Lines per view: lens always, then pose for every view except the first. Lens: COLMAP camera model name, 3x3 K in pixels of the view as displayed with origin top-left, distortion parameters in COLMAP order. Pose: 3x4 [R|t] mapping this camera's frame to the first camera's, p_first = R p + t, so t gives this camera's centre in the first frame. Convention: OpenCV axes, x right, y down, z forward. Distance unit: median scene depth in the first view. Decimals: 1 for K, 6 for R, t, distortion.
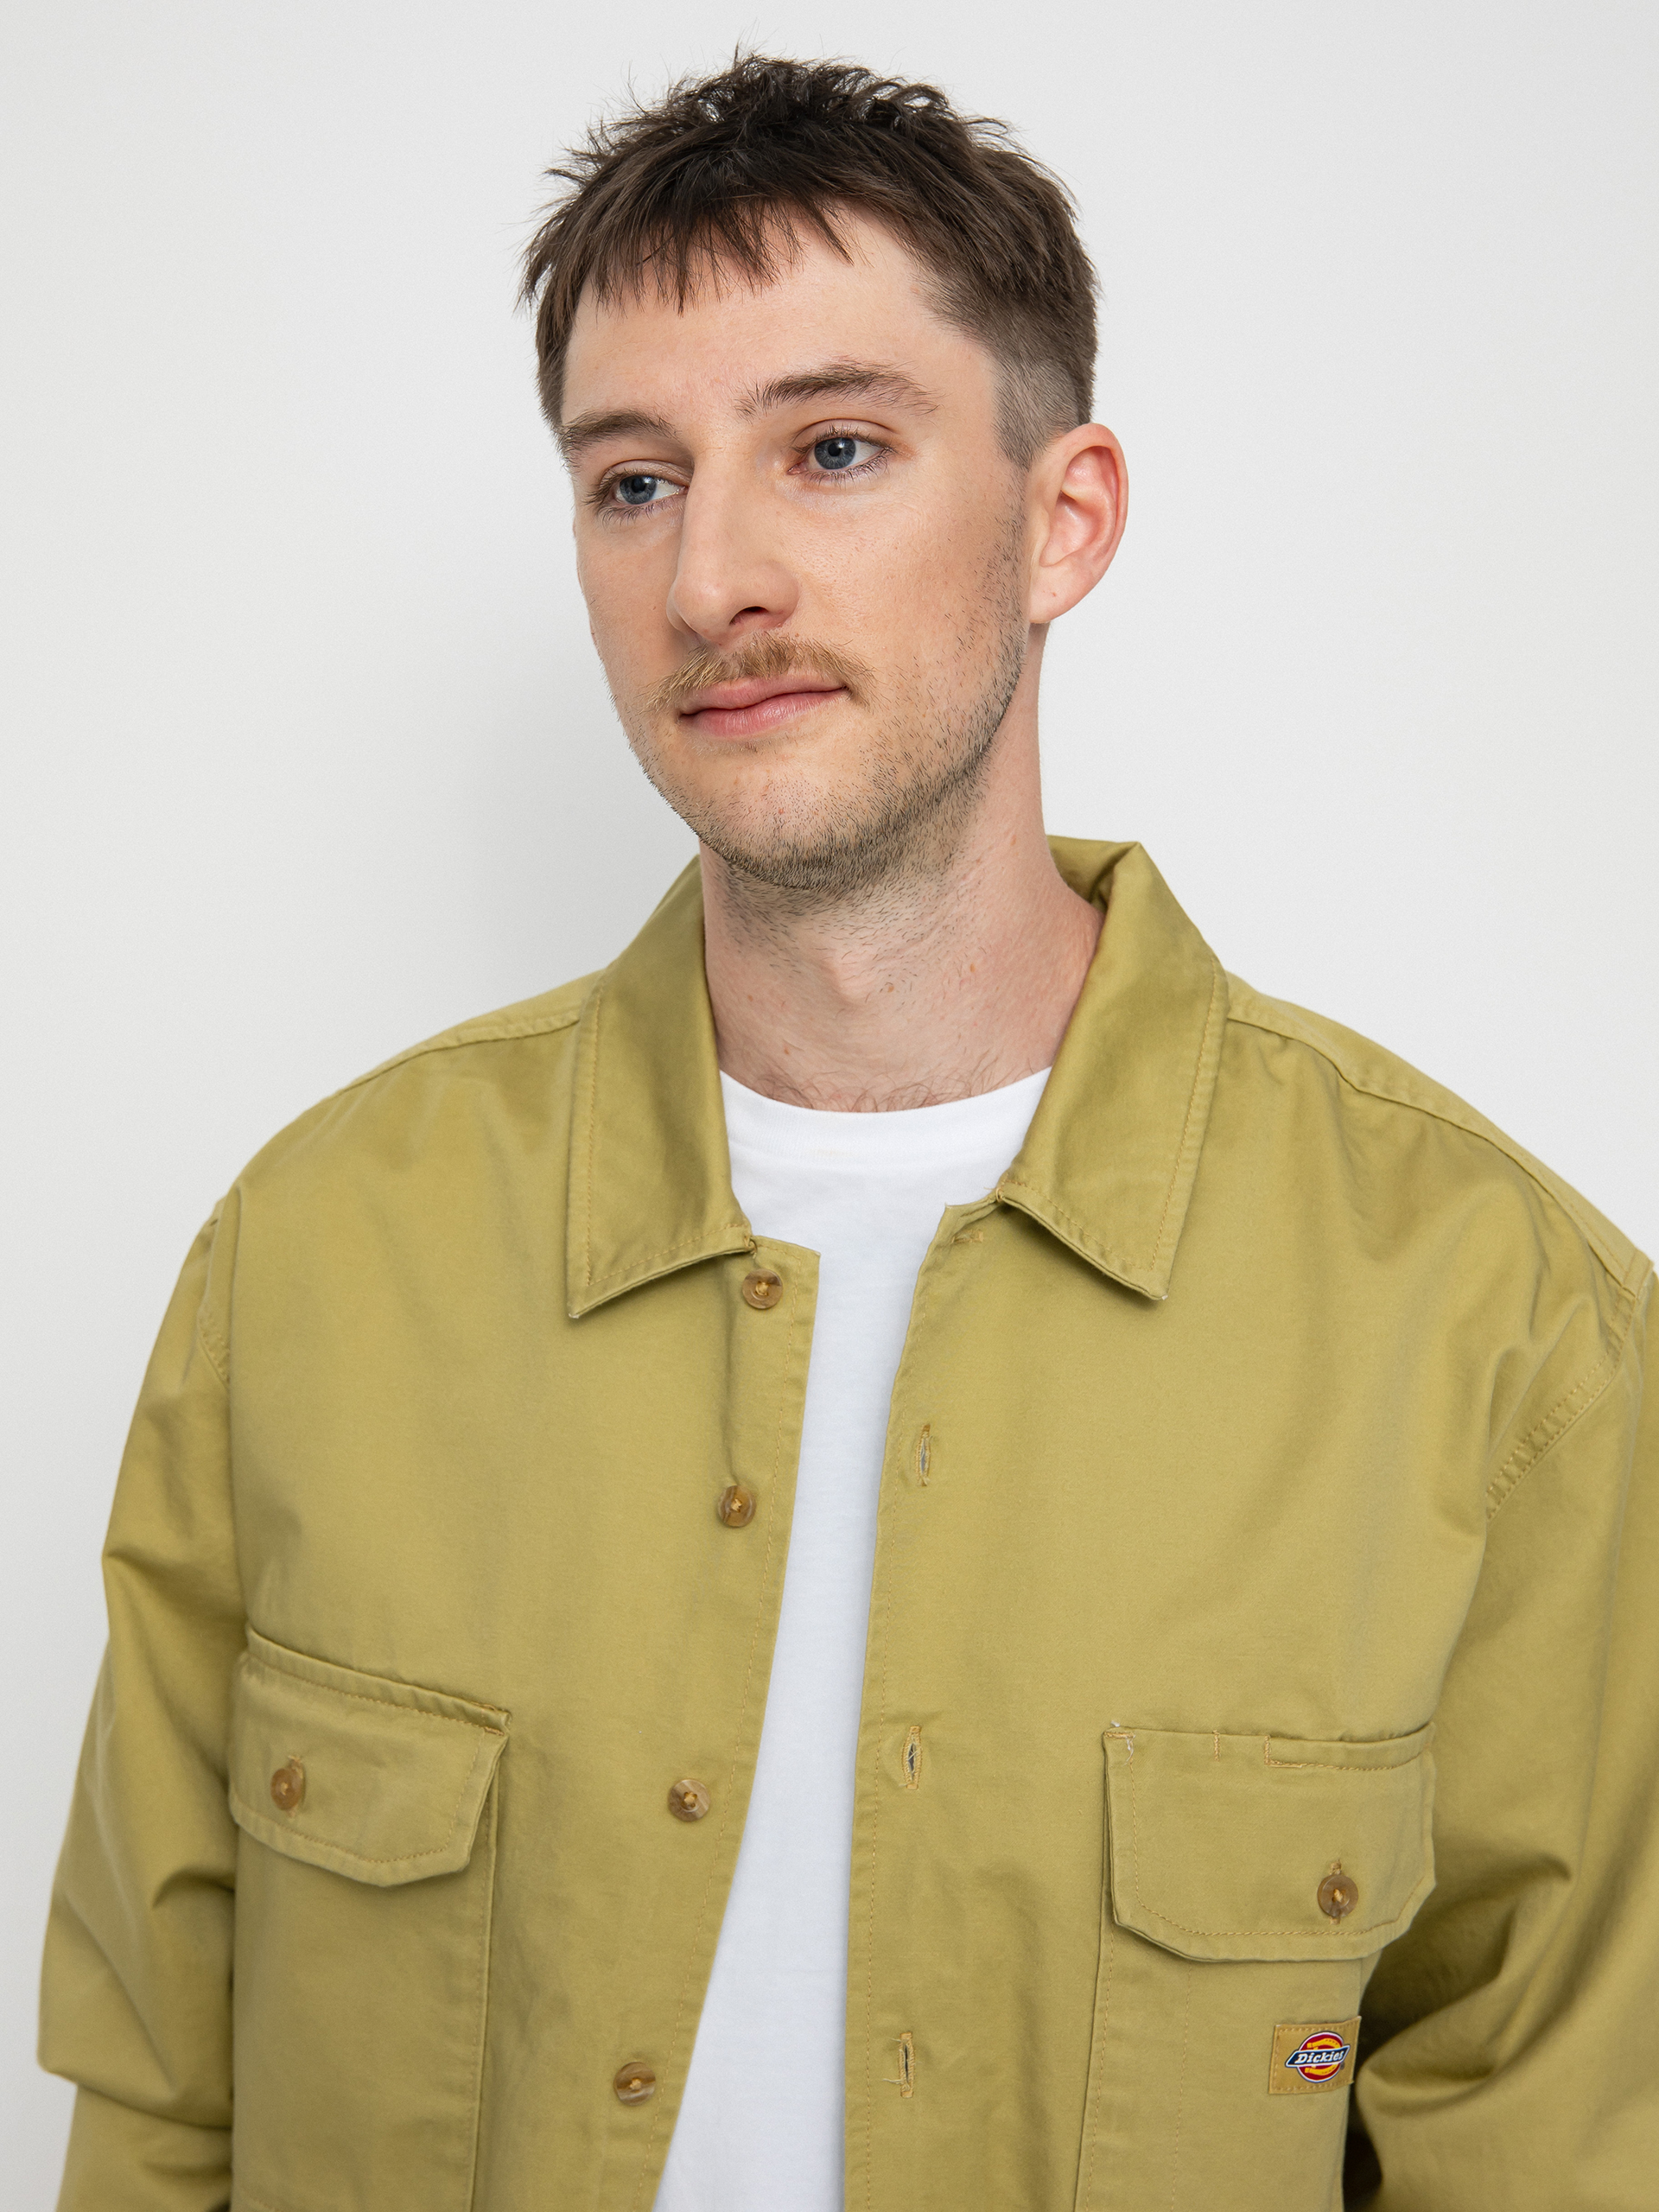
lens RADIAL K [[3245.7, 0, 829.5], [0, 3245.7, 1106.0], [0, 0, 1]] dist [0.086510, -0.104480]
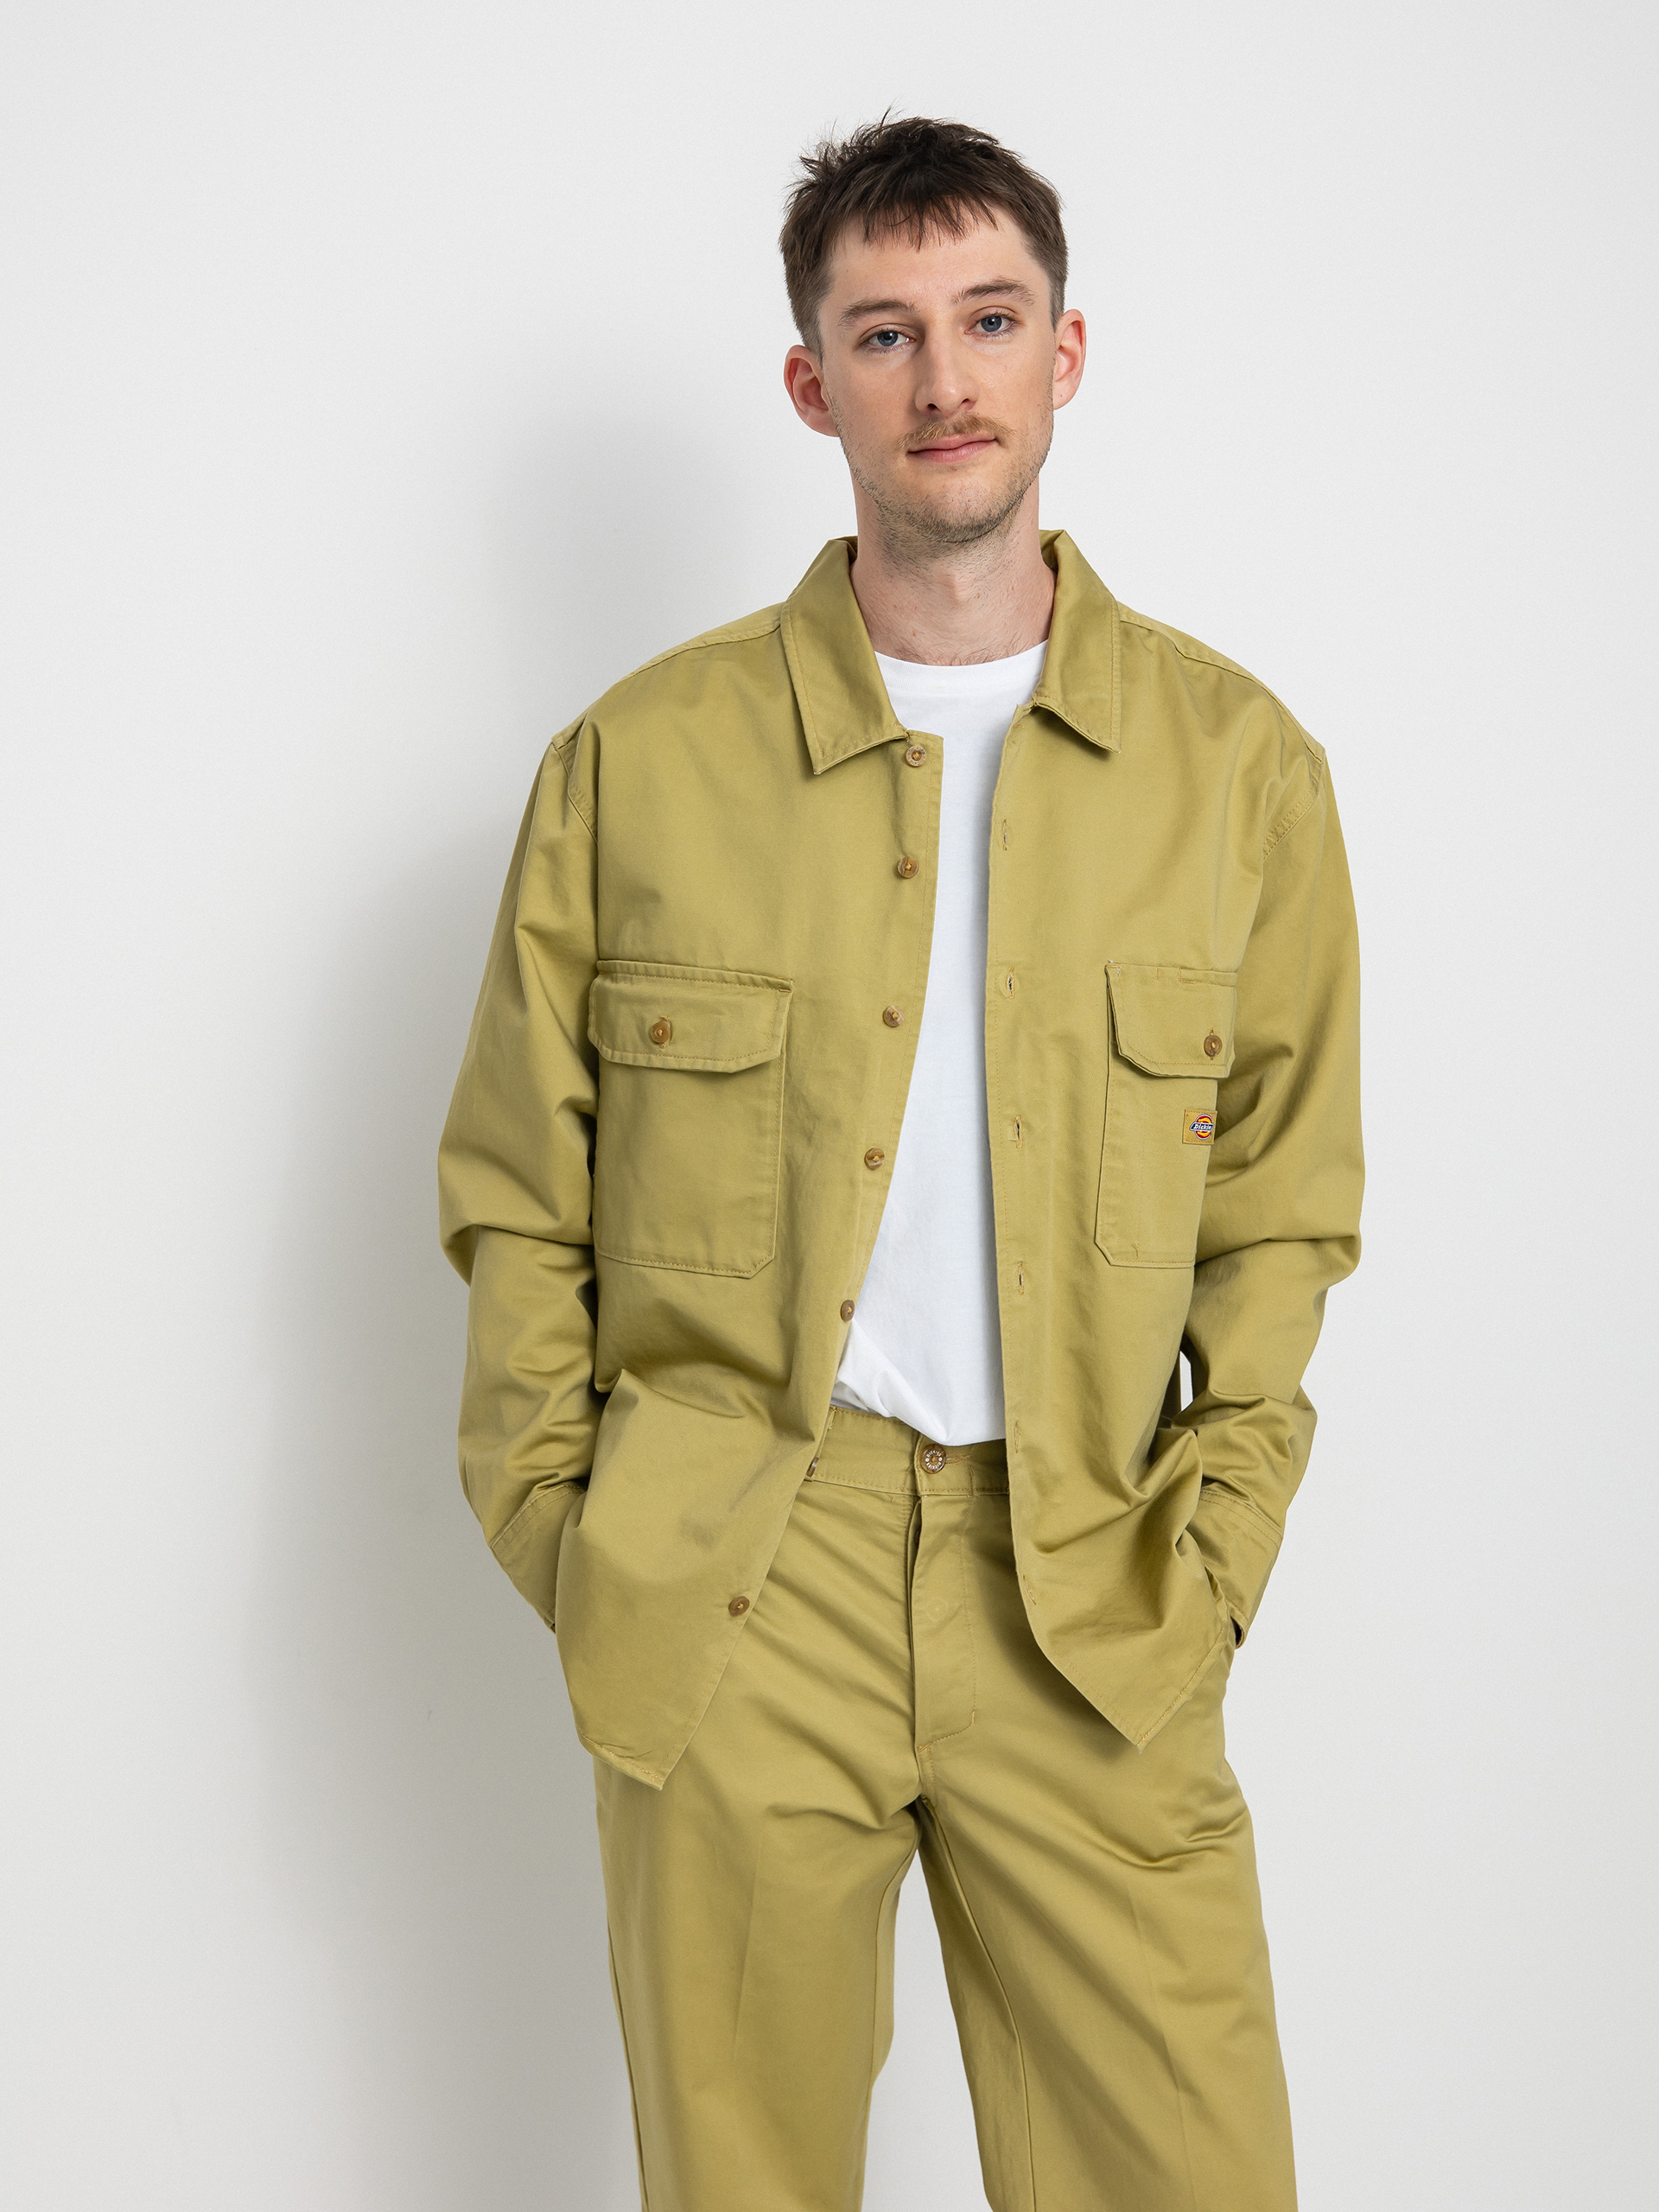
lens RADIAL K [[3149.7, 0, 829.5], [0, 3149.7, 1106.0], [0, 0, 1]] dist [-0.027592, -0.063284]
pose [[0.964355, -0.043171, 0.261066, -0.568158], [0.027369, 0.997583, 0.063866, 0.142870], [-0.263192, -0.054444, 0.963206, -0.800734]]
